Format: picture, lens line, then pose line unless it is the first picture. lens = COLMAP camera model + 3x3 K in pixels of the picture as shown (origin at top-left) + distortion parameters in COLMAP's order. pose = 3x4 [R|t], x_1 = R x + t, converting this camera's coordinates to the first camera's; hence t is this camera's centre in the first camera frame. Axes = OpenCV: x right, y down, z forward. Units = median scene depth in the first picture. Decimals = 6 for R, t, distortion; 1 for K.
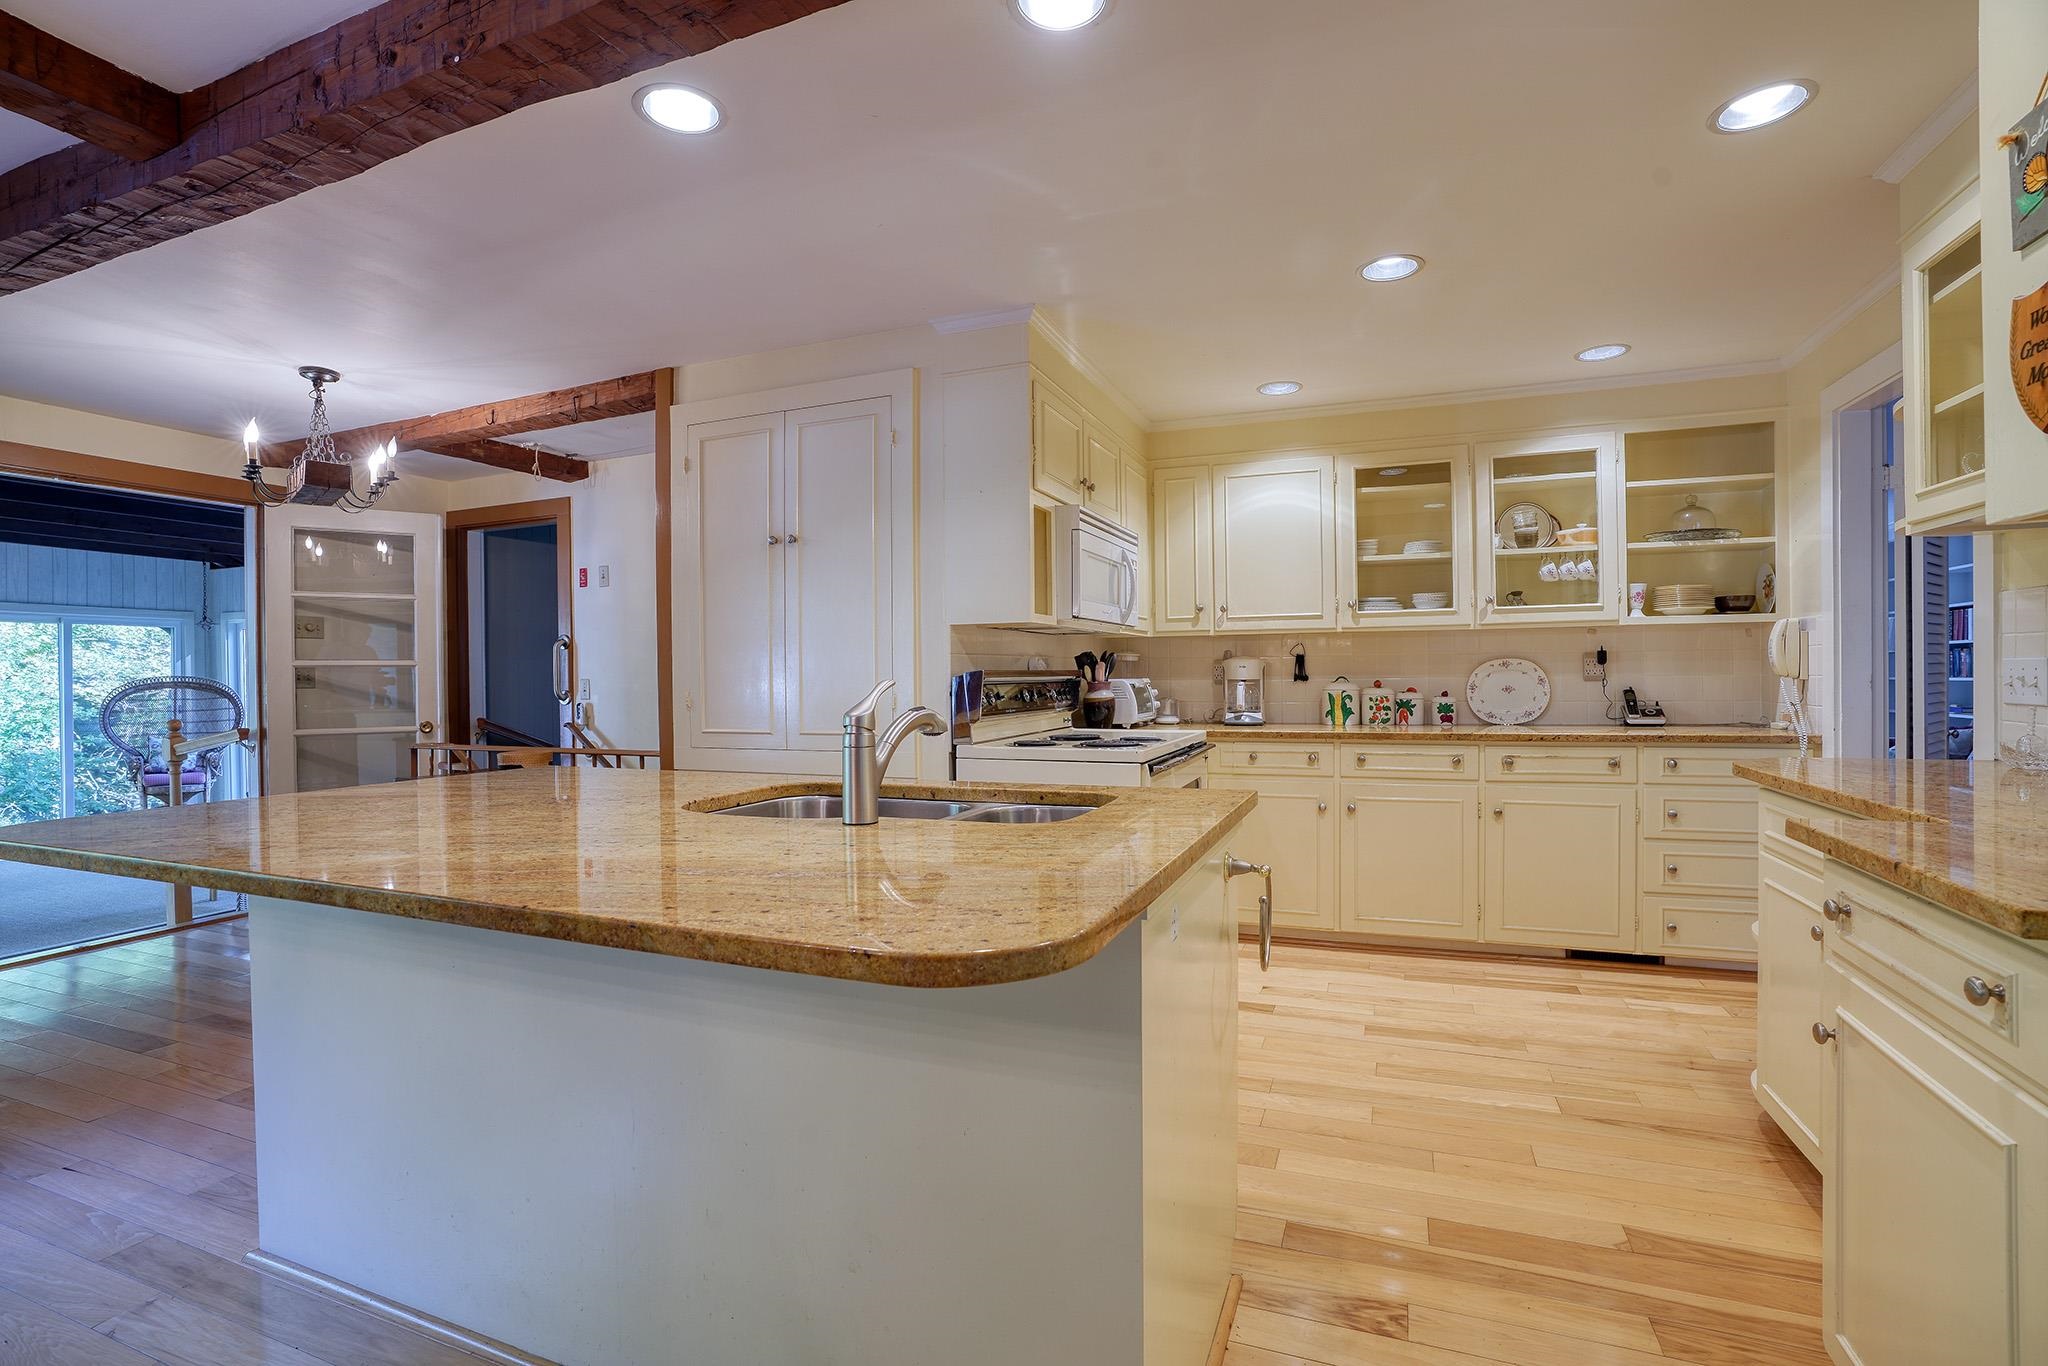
lens RADIAL K [[944.4, 0, 1024.0], [0, 944.4, 683.0], [0, 0, 1]] dist [-0.083674, 0.043984]
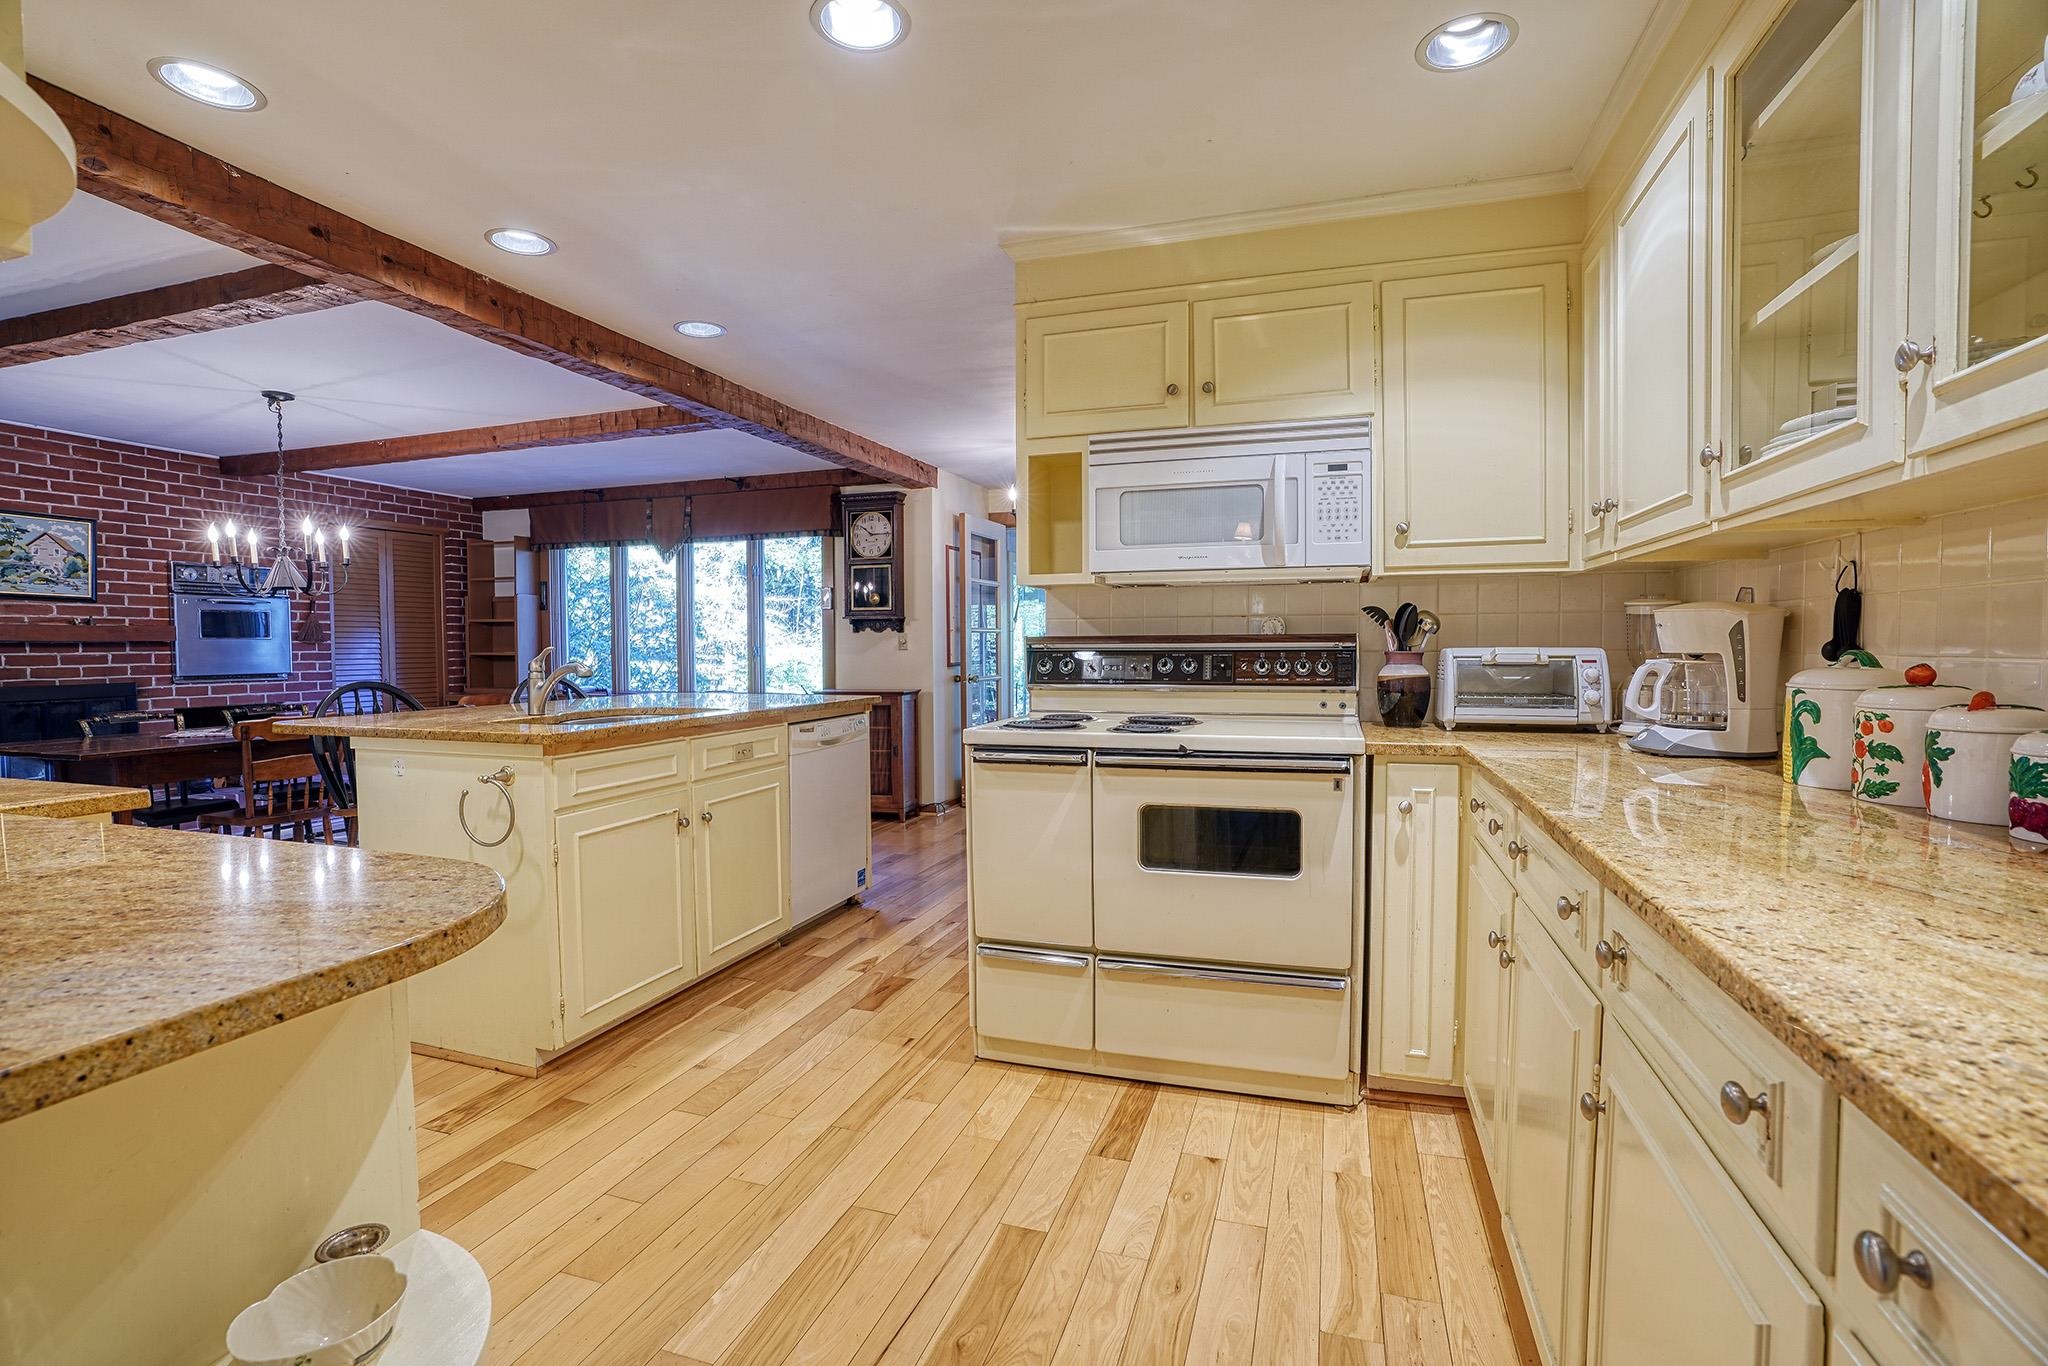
lens RADIAL K [[944.4, 0, 1024.0], [0, 944.4, 683.0], [0, 0, 1]] dist [-0.083674, 0.043984]
pose [[0.069503, 0.054801, -0.996075, 0.687379], [0.002908, 0.998475, 0.055136, -0.015452], [0.997578, -0.006729, 0.069238, 0.685387]]
